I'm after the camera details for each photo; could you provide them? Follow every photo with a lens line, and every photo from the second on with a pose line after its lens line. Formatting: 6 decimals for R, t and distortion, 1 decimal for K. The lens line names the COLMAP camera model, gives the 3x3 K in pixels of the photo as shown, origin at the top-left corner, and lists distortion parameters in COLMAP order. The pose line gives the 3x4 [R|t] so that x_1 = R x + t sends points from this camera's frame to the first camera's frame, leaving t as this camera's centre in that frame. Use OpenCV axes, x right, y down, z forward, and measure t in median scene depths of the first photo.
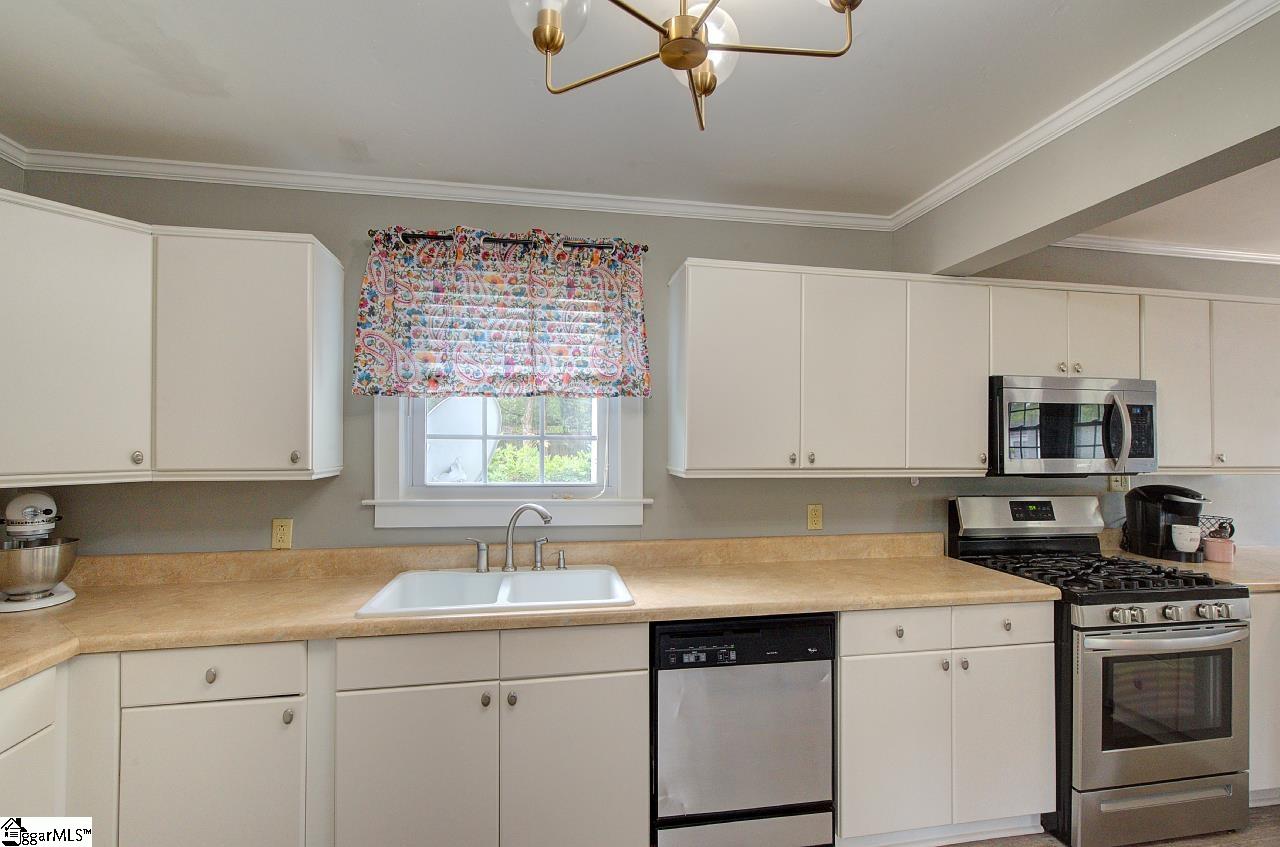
lens RADIAL K [[572.9, 0, 640.0], [0, 572.9, 423.5], [0, 0, 1]] dist [0.001916, 0.000605]
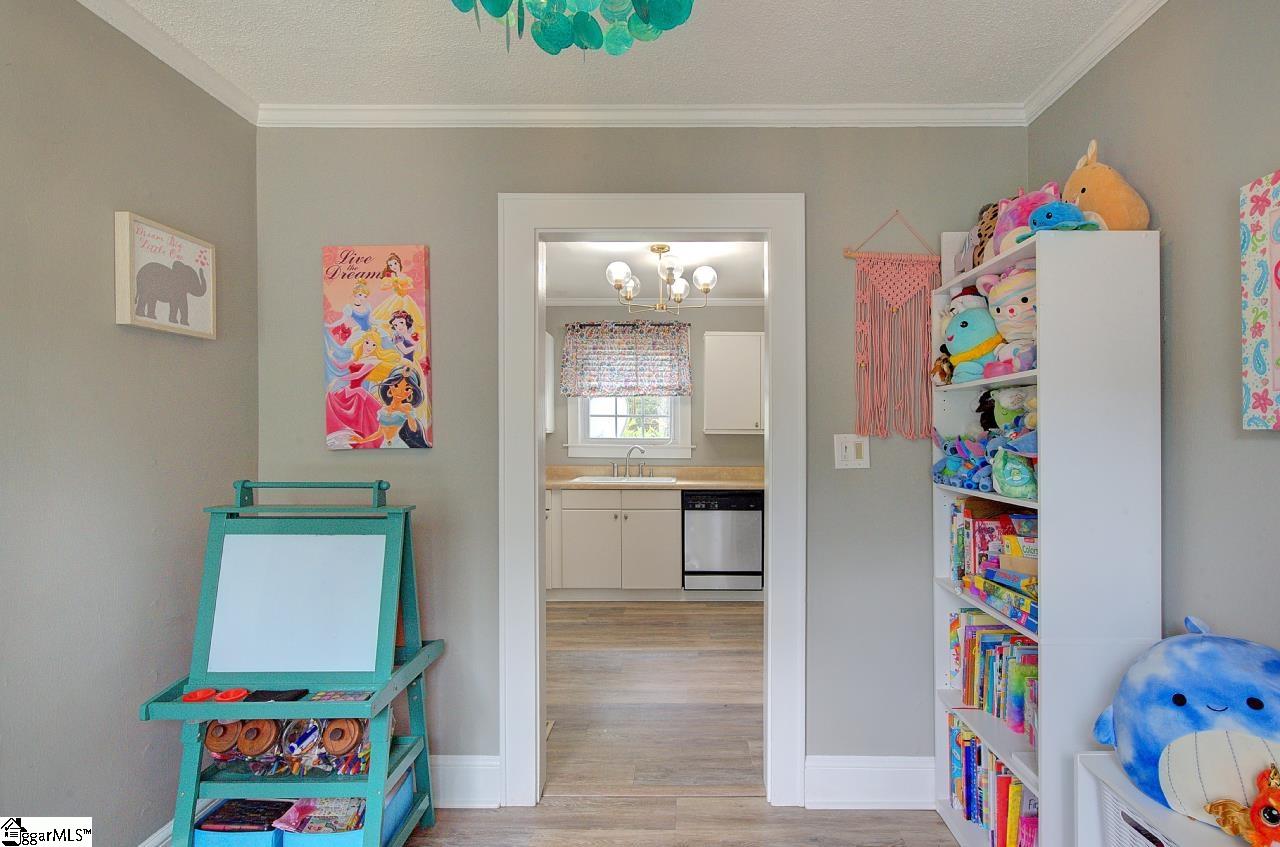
lens RADIAL K [[623.0, 0, 666.4], [0, 623.0, 422.7], [0, 0, 1]] dist [0.001090, 0.000130]
pose [[0.979806, -0.003653, -0.199919, 0.392208], [0.006835, 0.999861, 0.015229, 0.016364], [0.199836, -0.016288, 0.979694, -1.286239]]
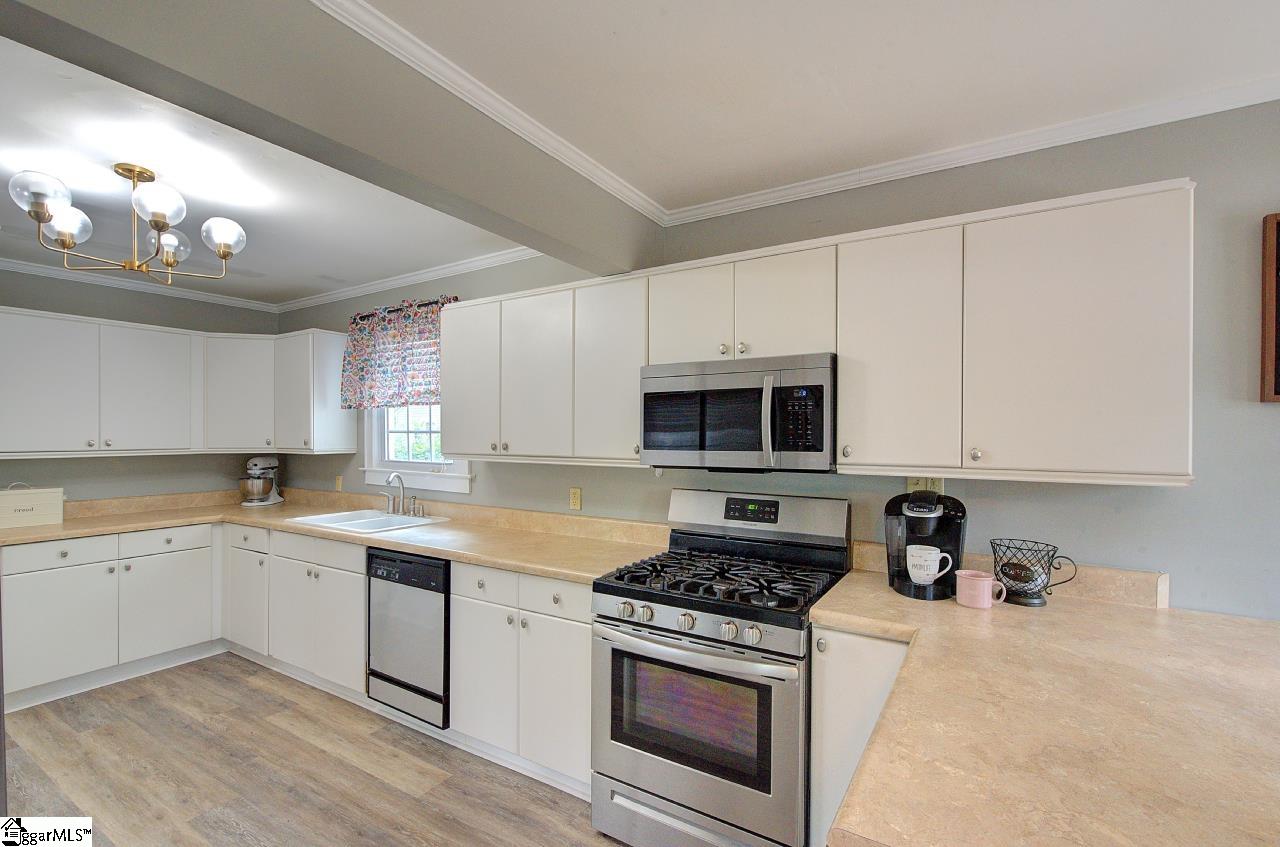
lens RADIAL K [[572.9, 0, 640.0], [0, 572.9, 423.5], [0, 0, 1]] dist [0.001916, 0.000605]
pose [[0.737644, -0.017386, -0.674966, 1.362868], [0.020538, 0.999784, -0.003308, 0.019637], [0.674877, -0.011423, 0.737842, 0.270023]]
